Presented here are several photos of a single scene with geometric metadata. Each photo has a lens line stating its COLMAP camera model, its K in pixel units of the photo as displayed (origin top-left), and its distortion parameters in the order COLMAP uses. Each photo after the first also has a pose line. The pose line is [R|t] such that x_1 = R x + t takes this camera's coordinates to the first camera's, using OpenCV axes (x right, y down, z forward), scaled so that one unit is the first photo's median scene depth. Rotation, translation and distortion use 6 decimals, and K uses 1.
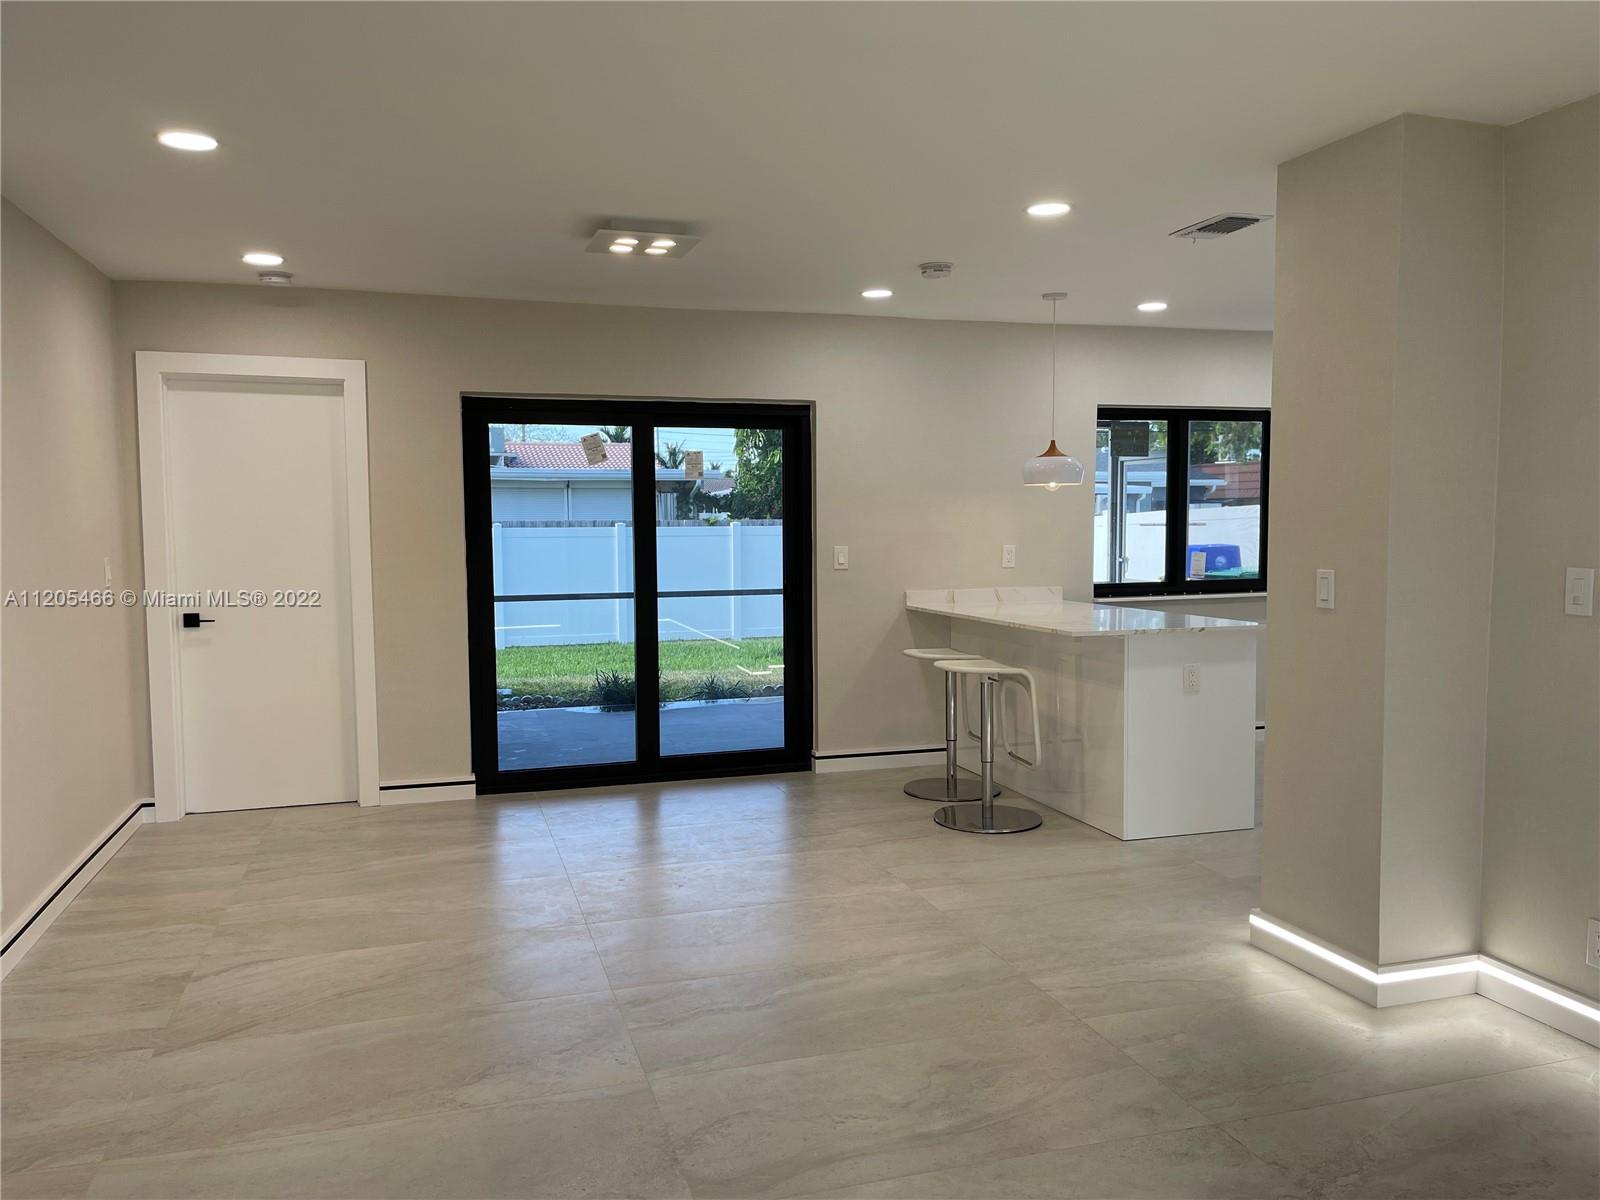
lens RADIAL K [[1212.7, 0, 805.2], [0, 1212.7, 602.9], [0, 0, 1]] dist [0.073744, -0.074129]
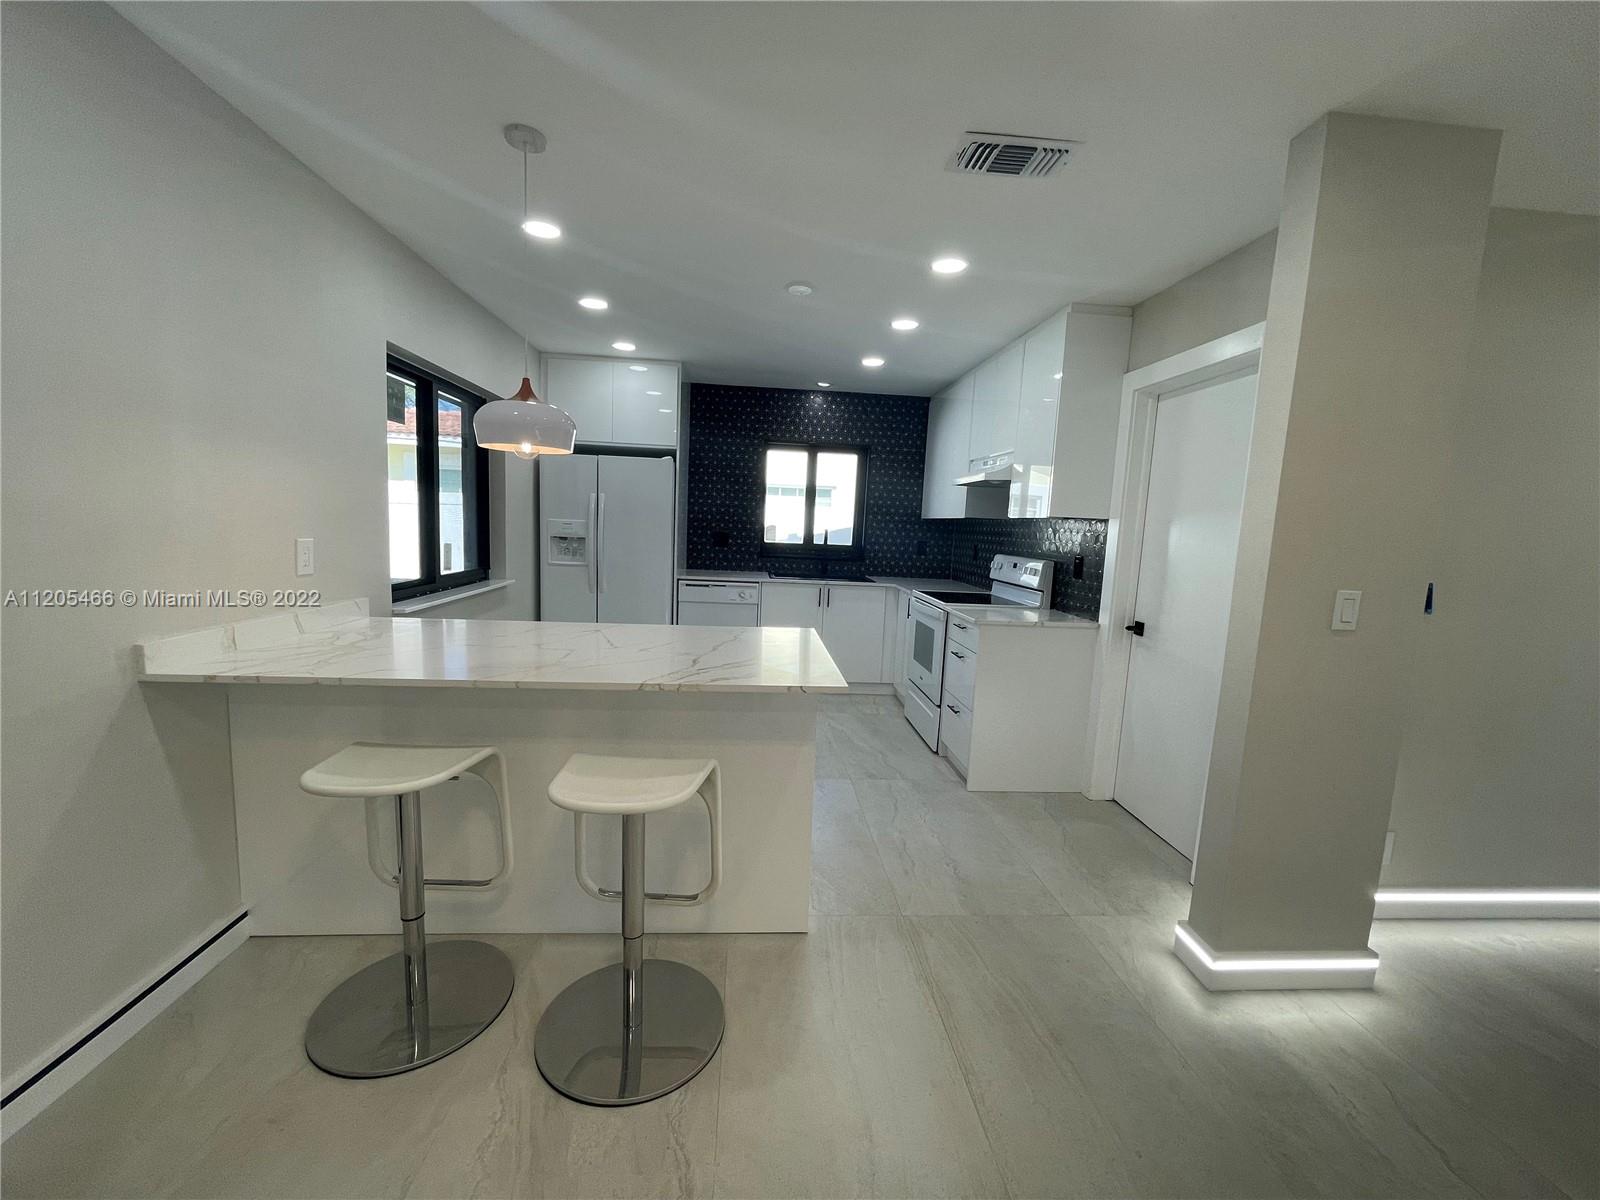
lens RADIAL K [[647.4, 0, 792.5], [0, 647.4, 603.6], [0, 0, 1]] dist [-0.001046, 0.000886]
pose [[0.232349, -0.103047, 0.967158, -0.119322], [0.025102, 0.994676, 0.099949, -0.054891], [-0.972308, 0.001054, 0.233699, 0.912963]]
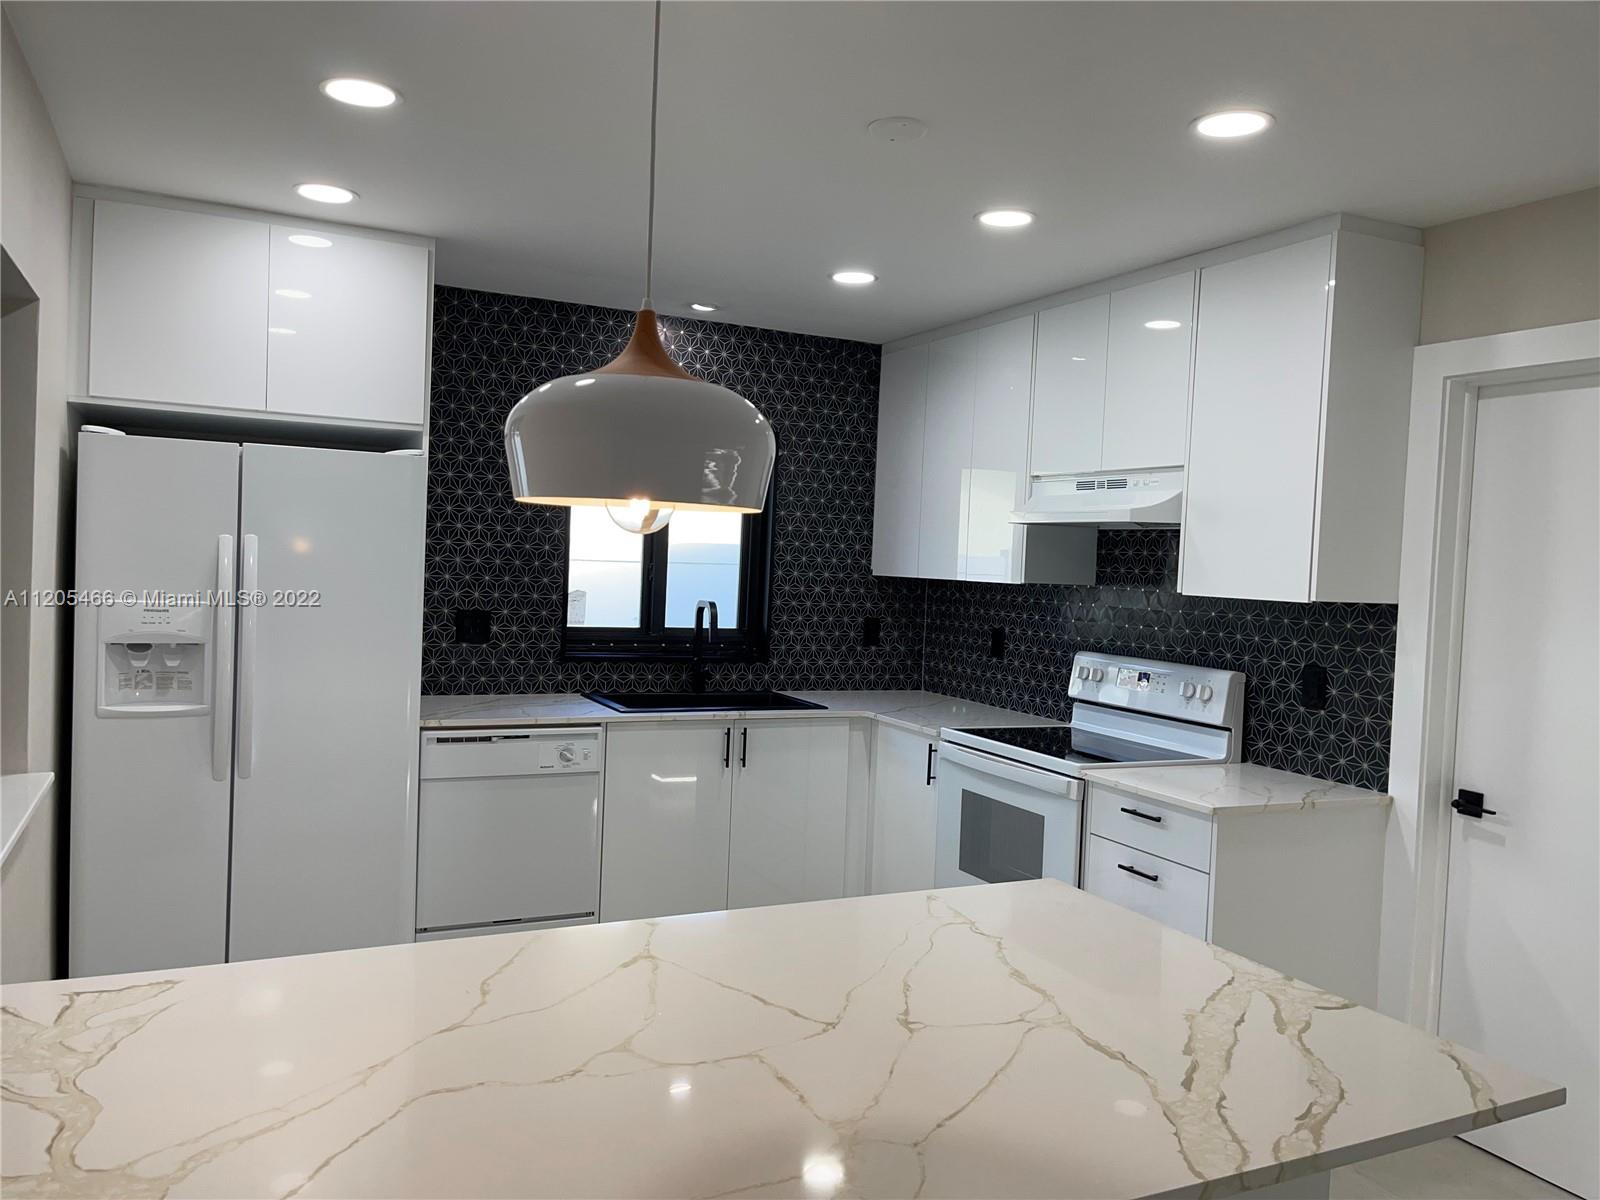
lens RADIAL K [[1212.7, 0, 798.9], [0, 1212.7, 601.9], [0, 0, 1]] dist [0.073744, -0.074129]
pose [[-0.143982, -0.033349, 0.989018, -0.033132], [0.031279, 0.998779, 0.038232, -0.101494], [-0.989086, 0.036440, -0.142763, 1.167022]]
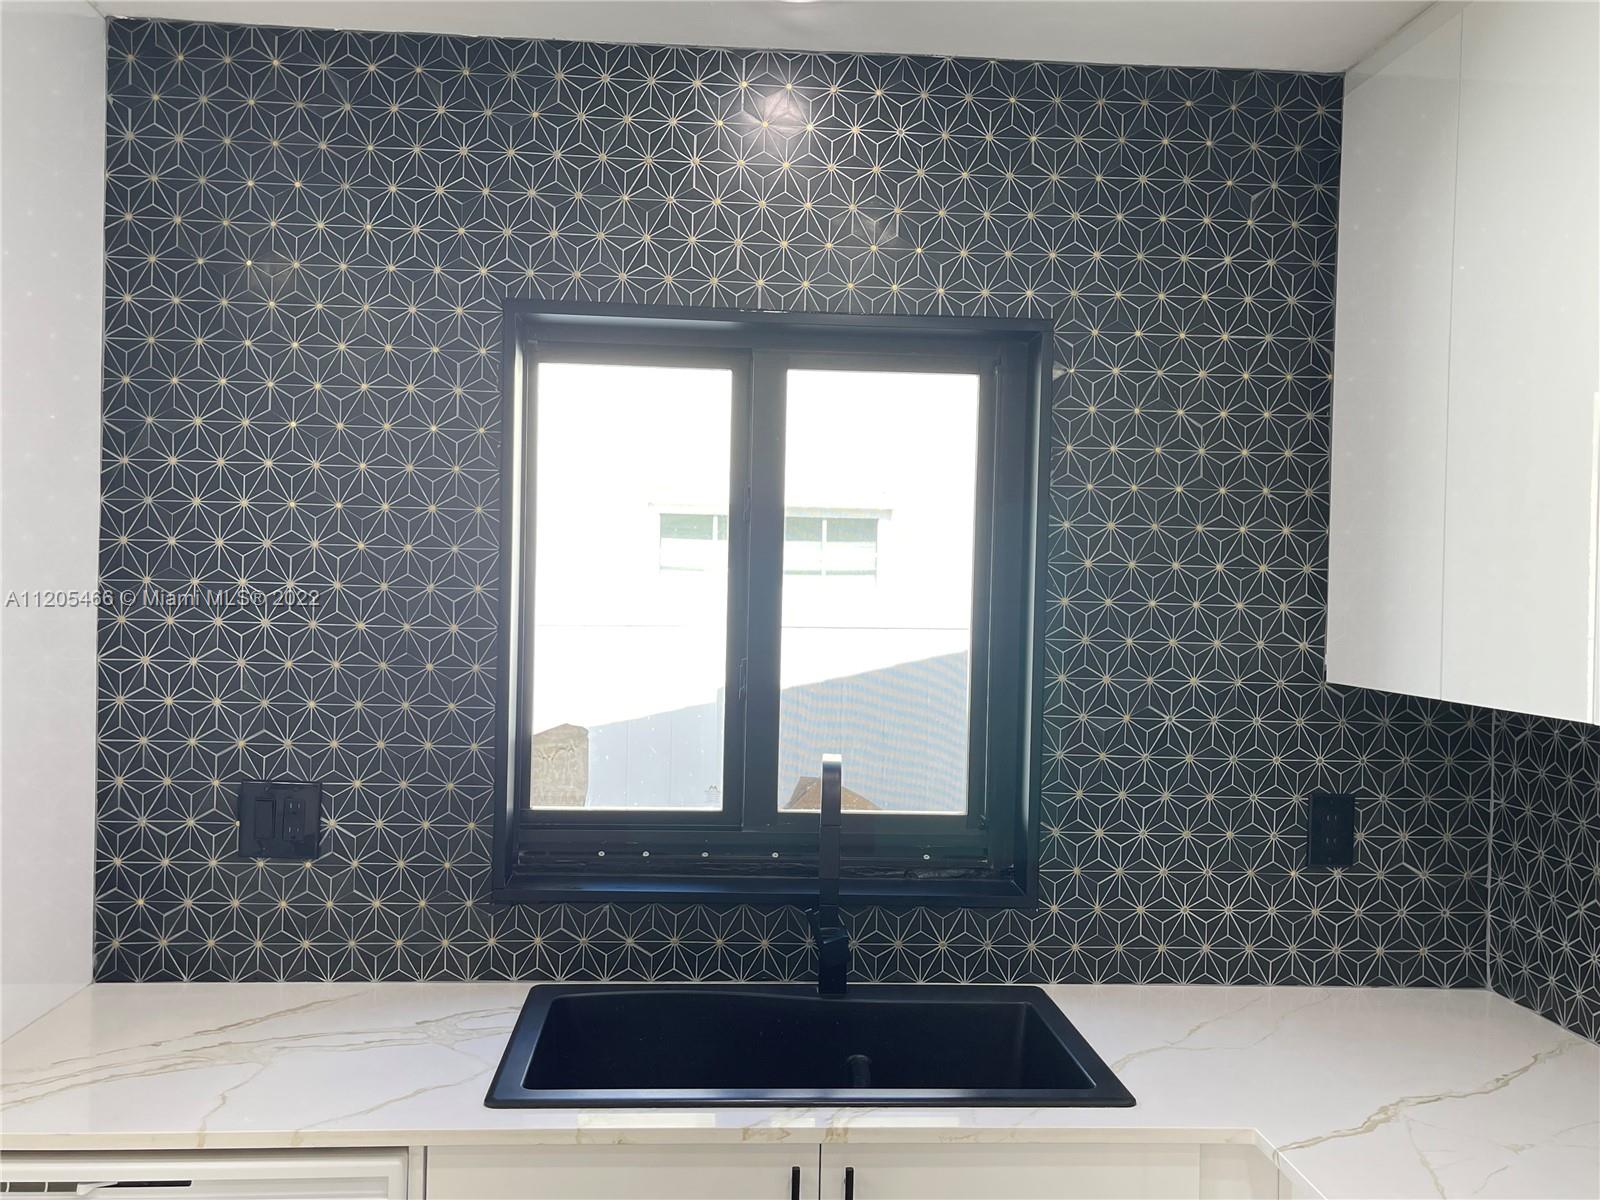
lens RADIAL K [[1506.8, 0, 799.1], [0, 1506.8, 602.3], [0, 0, 1]] dist [0.037234, 0.000000]
pose [[0.233692, -0.001887, 0.972309, 0.472251], [0.048433, 0.998779, -0.009702, -0.111808], [-0.971104, 0.049359, 0.233498, 1.005384]]
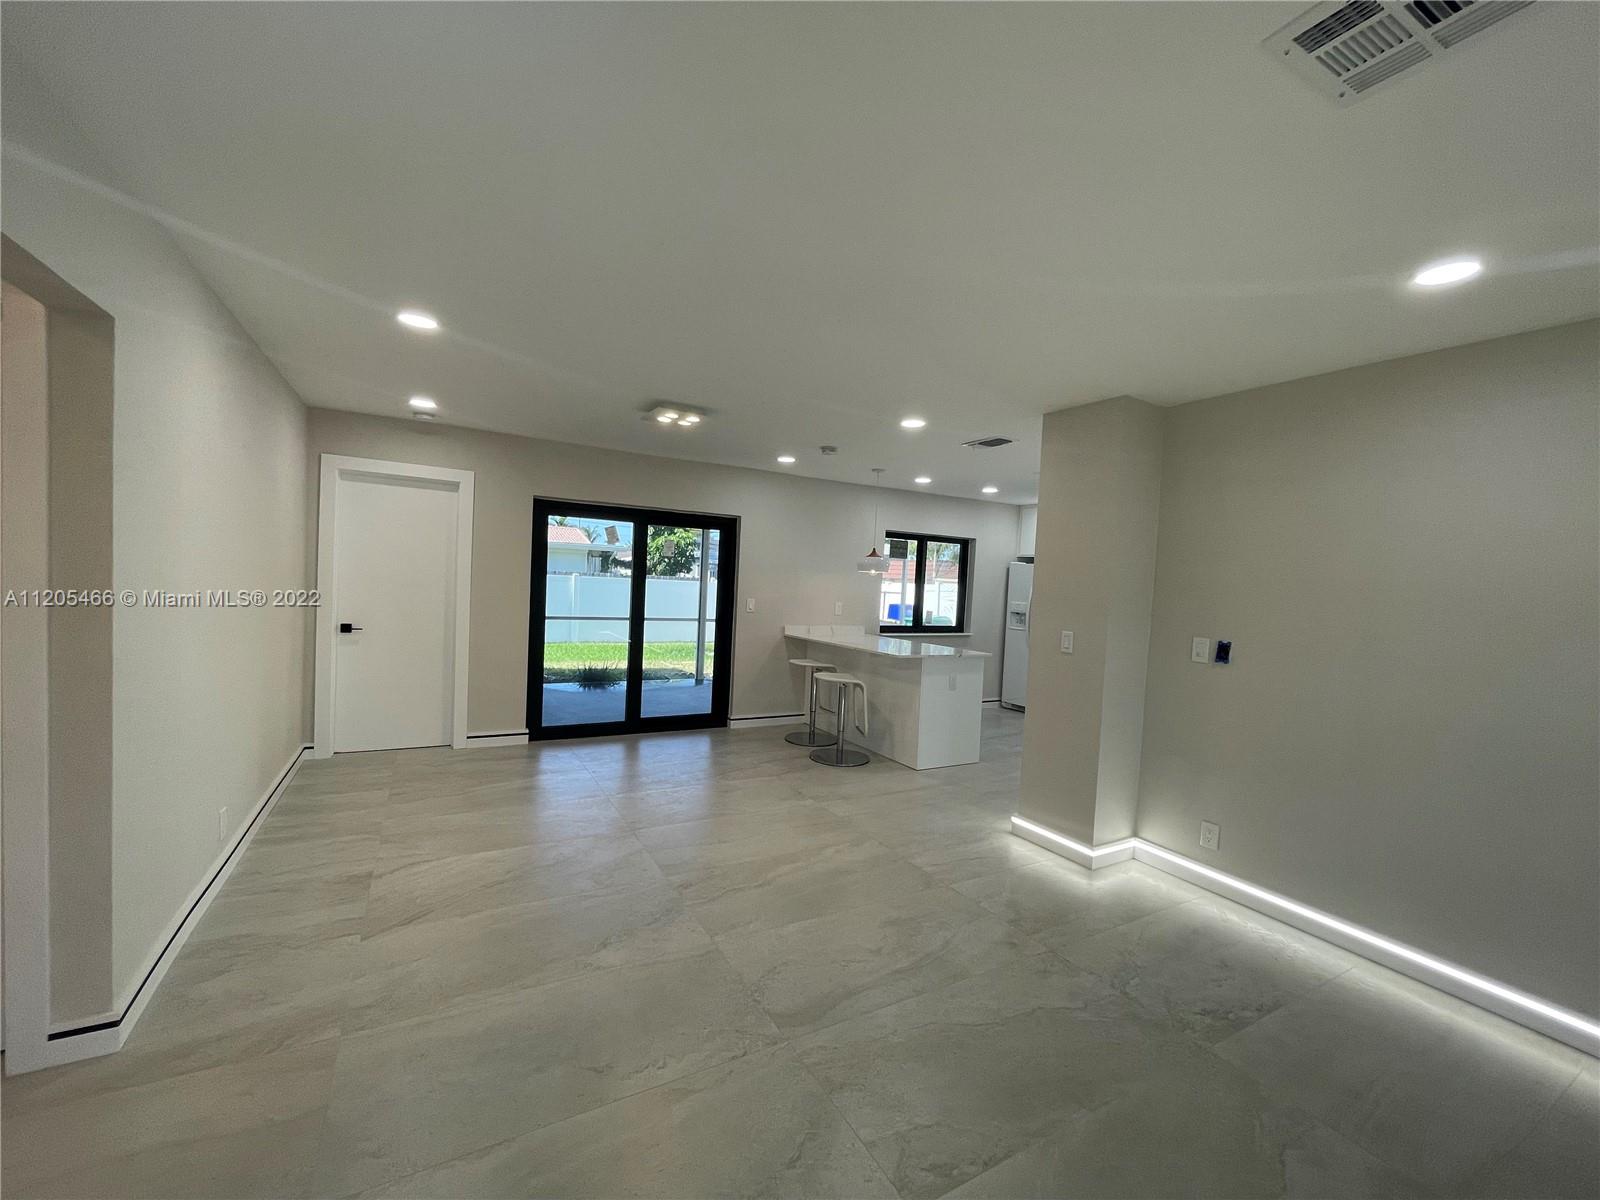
lens RADIAL K [[647.4, 0, 797.3], [0, 647.4, 601.7], [0, 0, 1]] dist [-0.001046, 0.000886]
pose [[0.976347, 0.048315, 0.210741, -0.129240], [-0.041083, 0.998411, -0.038562, -0.011830], [-0.212270, 0.028992, 0.976781, 0.087979]]
